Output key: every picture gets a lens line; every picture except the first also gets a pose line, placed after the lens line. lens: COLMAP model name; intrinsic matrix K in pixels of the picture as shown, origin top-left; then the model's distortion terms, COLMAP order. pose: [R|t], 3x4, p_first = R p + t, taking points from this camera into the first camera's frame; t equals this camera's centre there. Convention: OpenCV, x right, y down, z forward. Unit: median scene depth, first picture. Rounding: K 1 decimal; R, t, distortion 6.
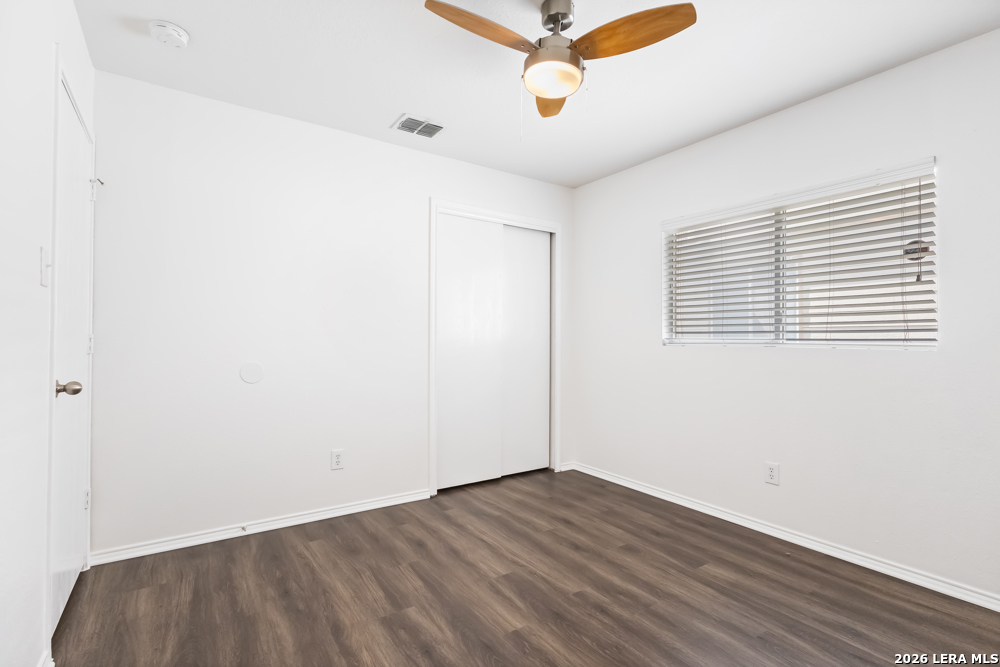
lens RADIAL K [[462.6, 0, 500.2], [0, 462.6, 333.1], [0, 0, 1]] dist [0.000978, 0.000869]
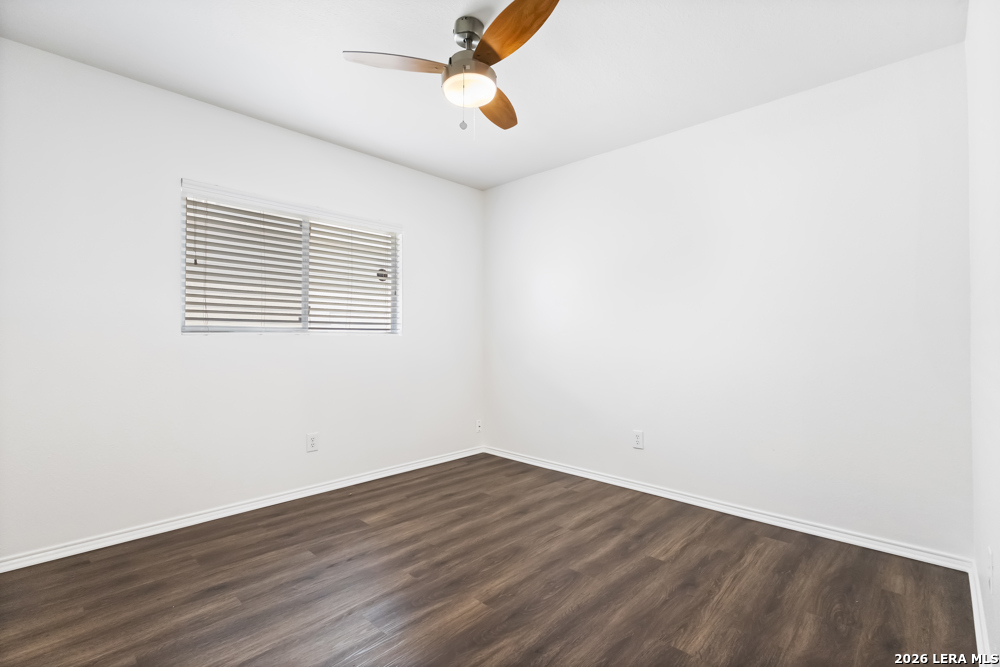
lens RADIAL K [[462.6, 0, 496.8], [0, 462.6, 334.4], [0, 0, 1]] dist [0.000978, 0.000869]
pose [[-0.204561, -0.001090, 0.978853, -0.772116], [-0.019964, 0.999796, -0.003058, 0.027771], [-0.978650, -0.020168, -0.204541, 0.926141]]
